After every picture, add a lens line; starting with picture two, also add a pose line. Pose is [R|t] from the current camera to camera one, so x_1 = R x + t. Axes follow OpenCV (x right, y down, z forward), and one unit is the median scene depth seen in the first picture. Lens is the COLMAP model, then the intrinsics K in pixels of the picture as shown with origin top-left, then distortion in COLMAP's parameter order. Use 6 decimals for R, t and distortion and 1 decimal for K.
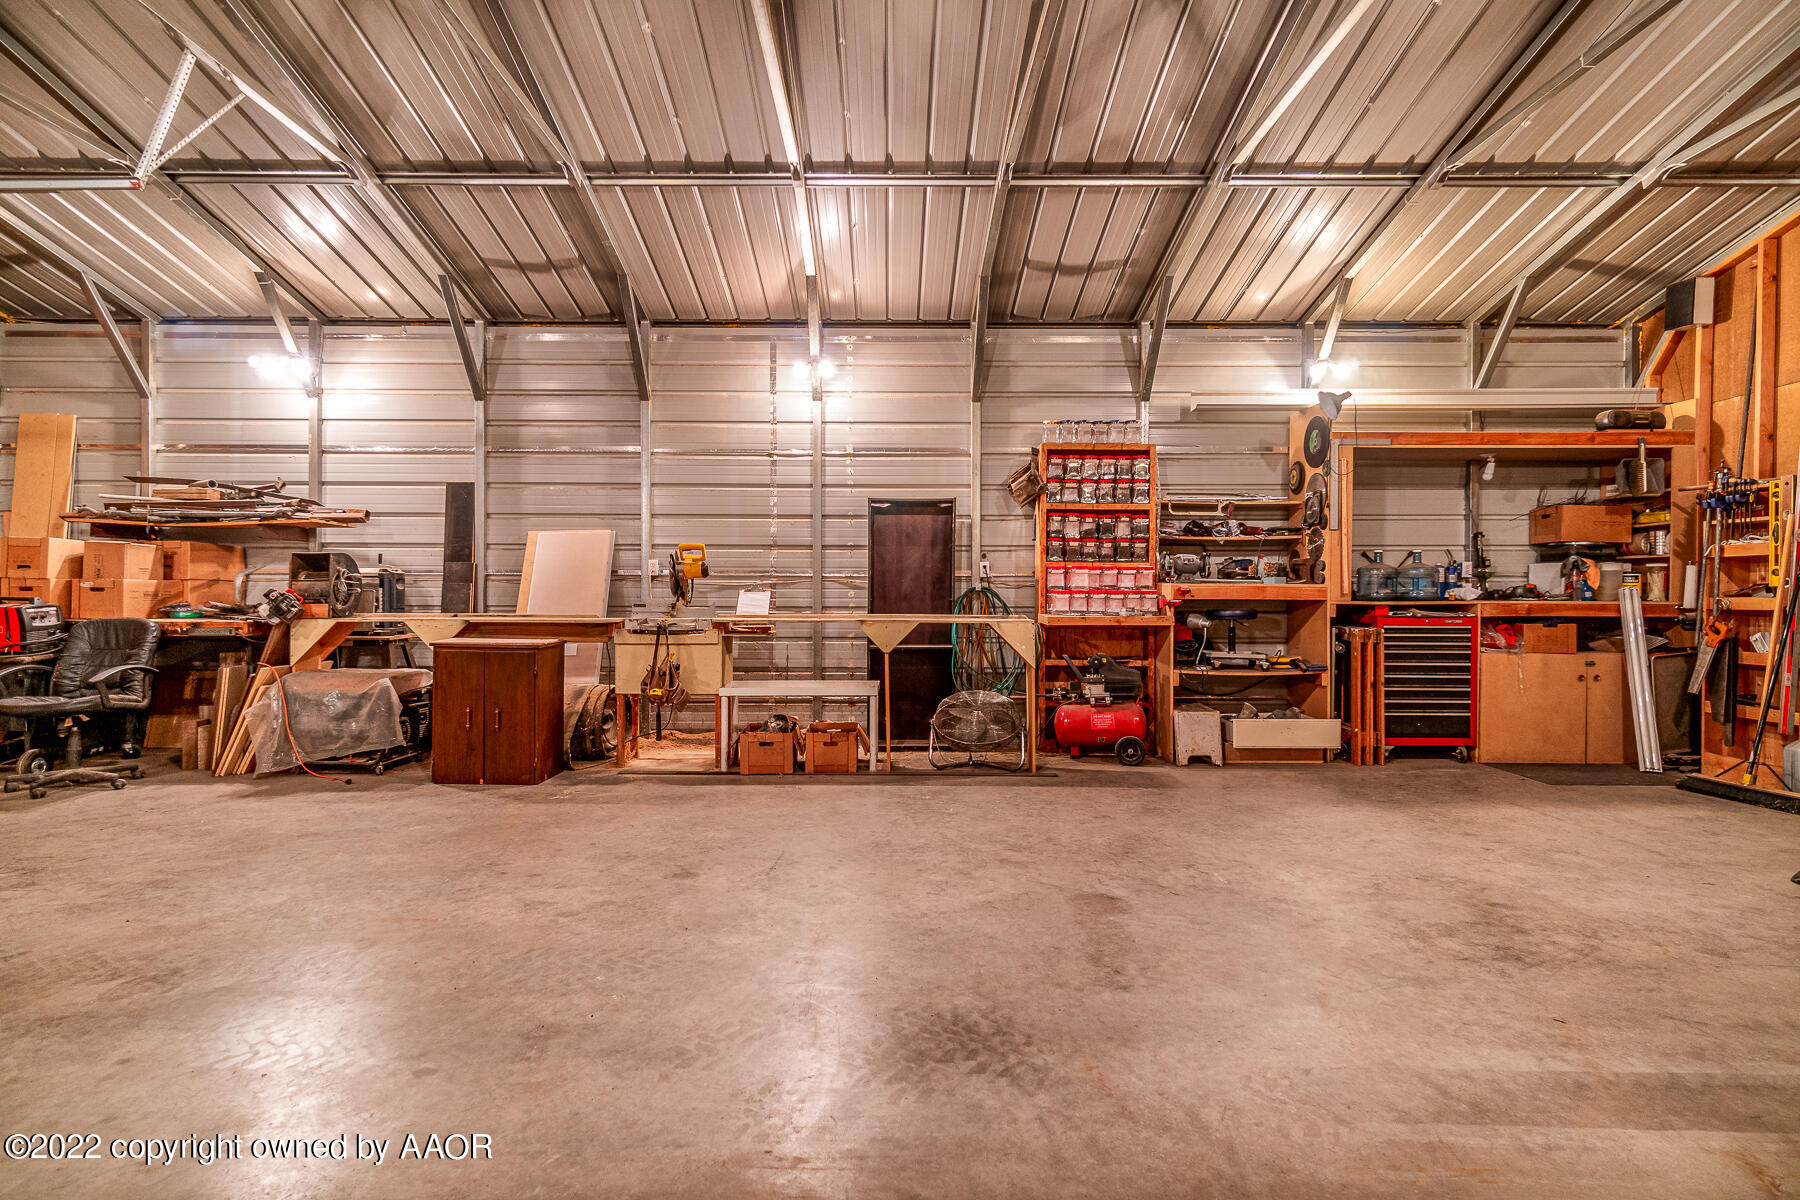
lens RADIAL K [[759.5, 0, 769.8], [0, 759.5, 579.2], [0, 0, 1]] dist [-0.023676, 0.000125]
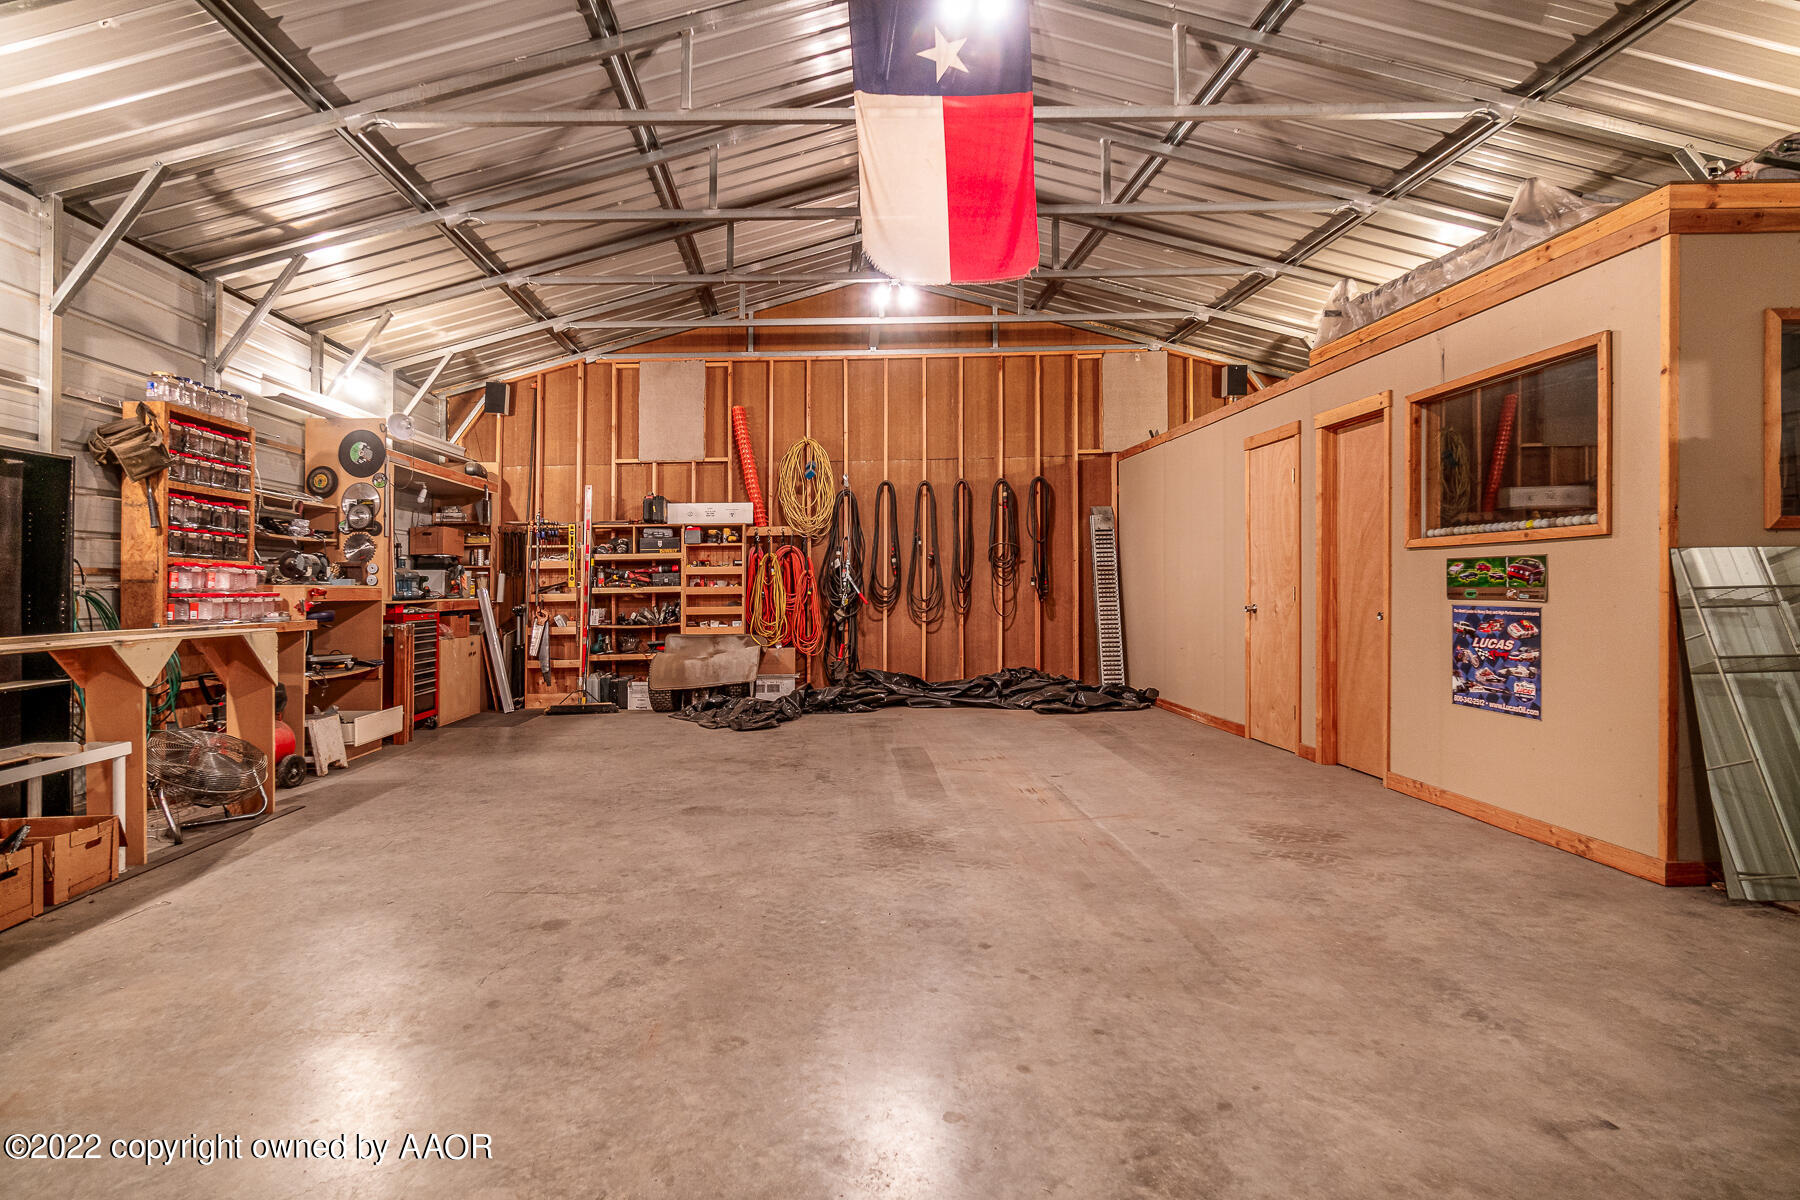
lens RADIAL K [[882.8, 0, 814.3], [0, 882.8, 588.9], [0, 0, 1]] dist [-0.000049, 0.001567]
pose [[0.014585, -0.001984, 0.999892, -1.214953], [-0.016502, 0.999861, 0.002225, -0.004578], [-0.999757, -0.016533, 0.014551, 0.742875]]
